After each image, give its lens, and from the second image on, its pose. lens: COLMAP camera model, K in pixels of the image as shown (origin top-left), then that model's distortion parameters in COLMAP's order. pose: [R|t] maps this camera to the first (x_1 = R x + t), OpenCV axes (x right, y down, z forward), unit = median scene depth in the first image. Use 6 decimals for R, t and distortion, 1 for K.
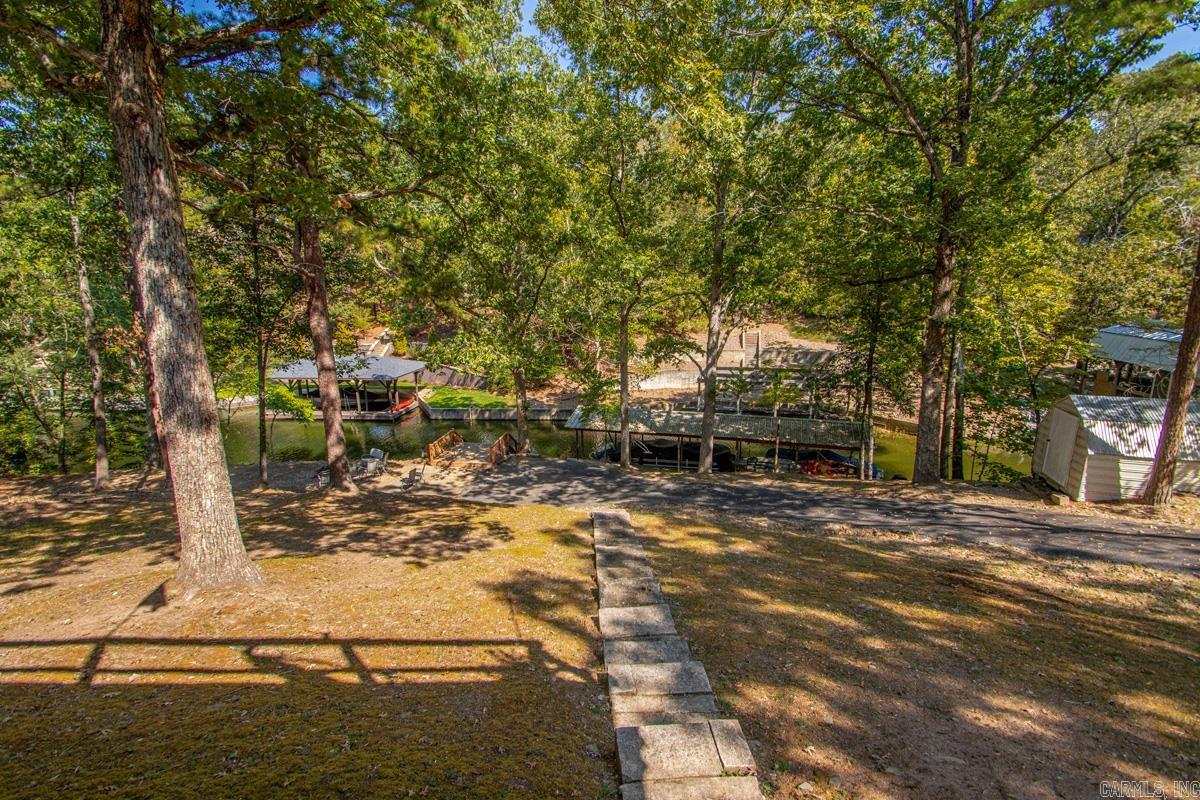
lens RADIAL K [[559.1, 0, 582.8], [0, 559.1, 424.8], [0, 0, 1]] dist [0.012055, -0.014326]
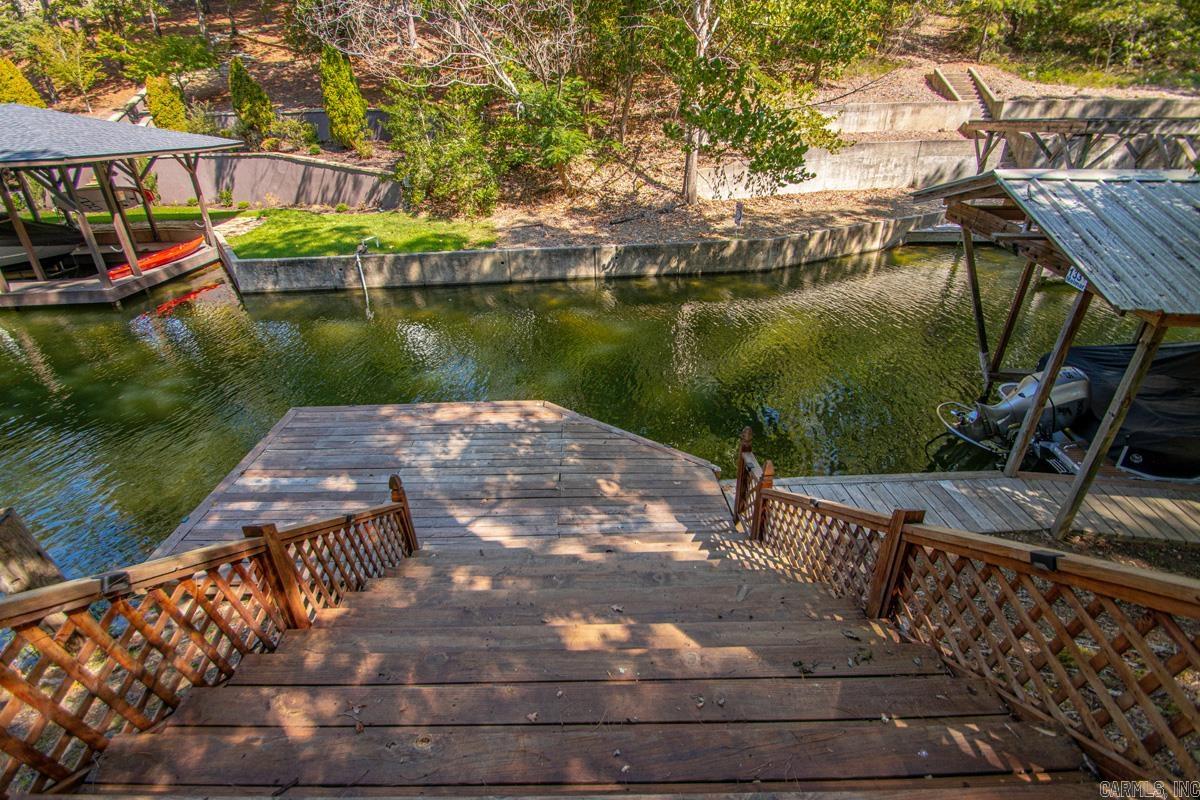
lens RADIAL K [[559.1, 0, 588.1], [0, 559.1, 403.0], [0, 0, 1]] dist [0.012055, -0.014326]
pose [[0.981392, -0.090099, 0.169563, -0.392467], [0.051987, 0.974772, 0.217066, -0.024667], [-0.184843, -0.204211, 0.961317, 1.861301]]
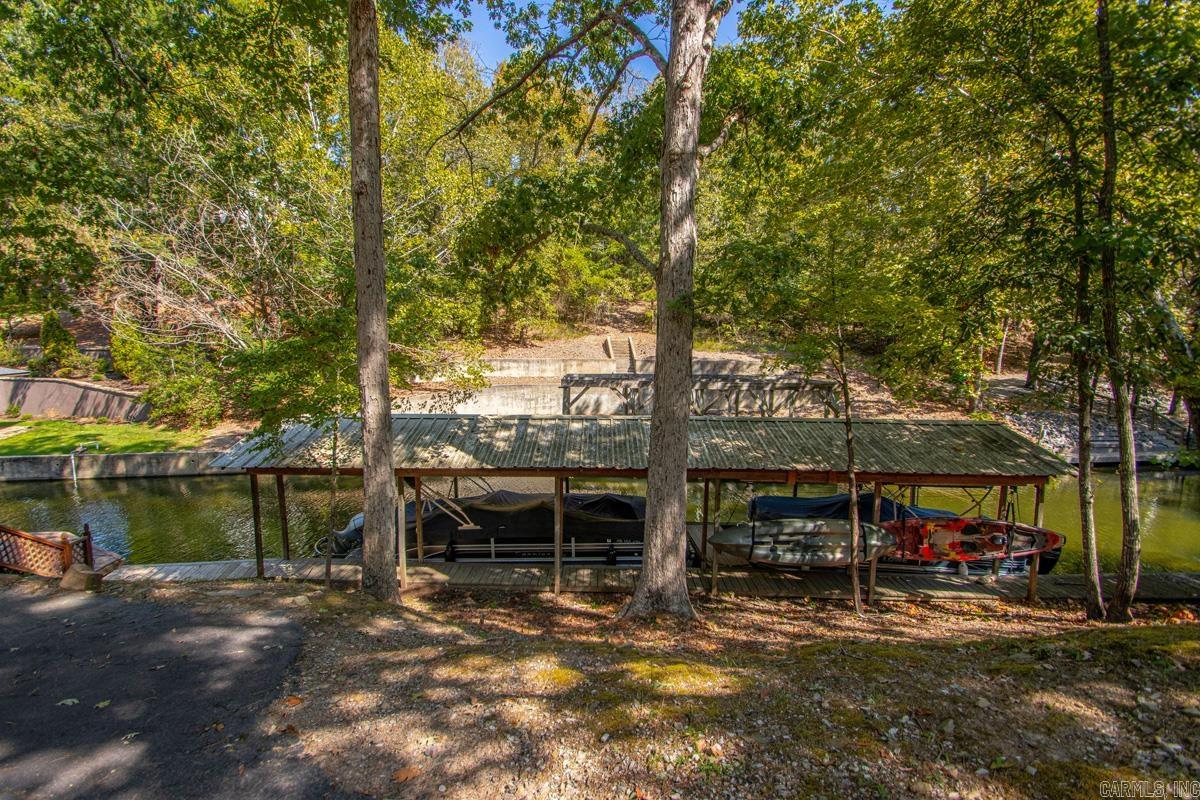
lens RADIAL K [[559.1, 0, 592.5], [0, 559.1, 409.2], [0, 0, 1]] dist [0.012055, -0.014326]
pose [[0.939253, -0.005350, 0.343185, 0.128957], [0.052144, 0.990496, -0.127272, 0.045272], [-0.339242, 0.137436, 0.930605, 1.226573]]
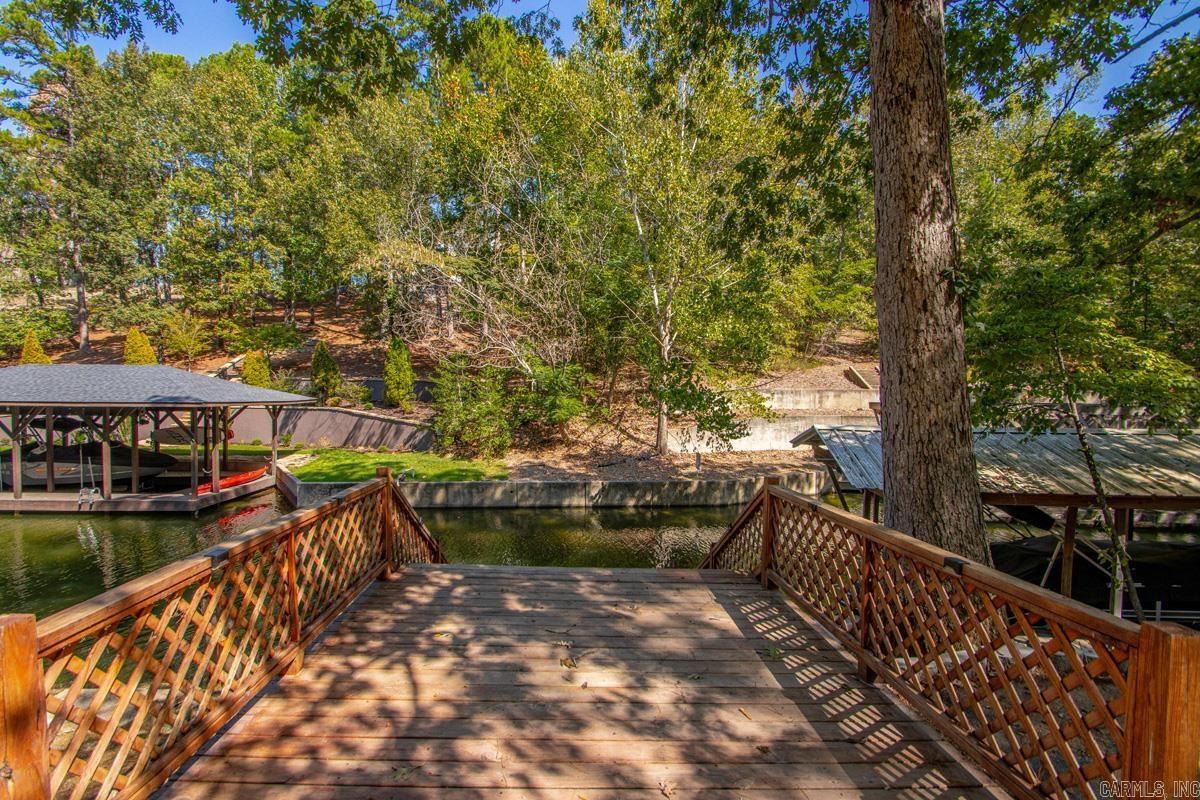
lens RADIAL K [[559.1, 0, 588.1], [0, 559.1, 397.5], [0, 0, 1]] dist [0.012055, -0.014326]
pose [[0.979536, 0.027387, 0.199397, -0.440167], [0.021316, 0.971011, -0.238084, 0.040363], [-0.200137, 0.237462, 0.950556, 1.616731]]
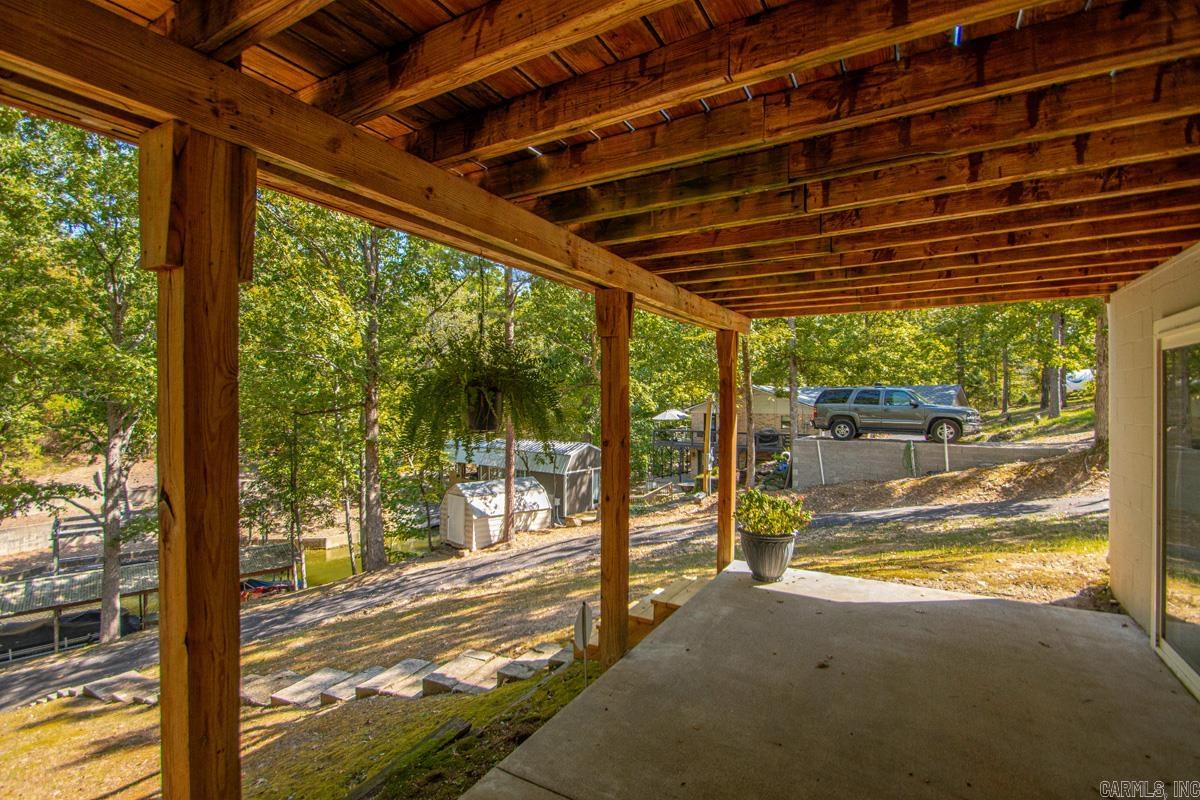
lens RADIAL K [[559.1, 0, 593.4], [0, 559.1, 412.5], [0, 0, 1]] dist [0.012055, -0.014326]
pose [[0.493049, 0.000221, 0.870001, -0.238680], [0.214738, 0.969029, -0.121943, 0.021270], [-0.843084, 0.246946, 0.477732, -0.087563]]
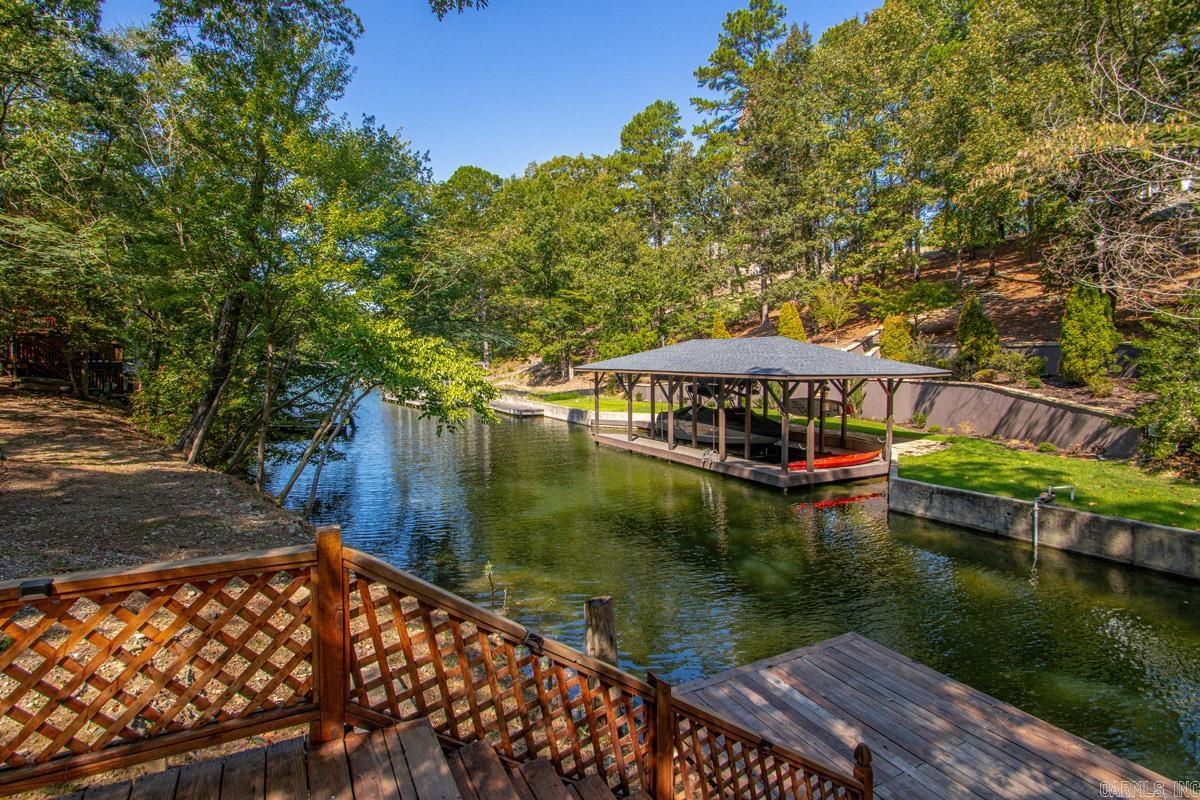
lens RADIAL K [[588.8, 0, 547.8], [0, 588.8, 381.1], [0, 0, 1]] dist [0.004531, -0.013560]
pose [[0.576694, 0.056226, -0.815023, -0.327070], [-0.216442, 0.972495, -0.086061, -0.031595], [0.787767, 0.226036, 0.573002, 1.863355]]
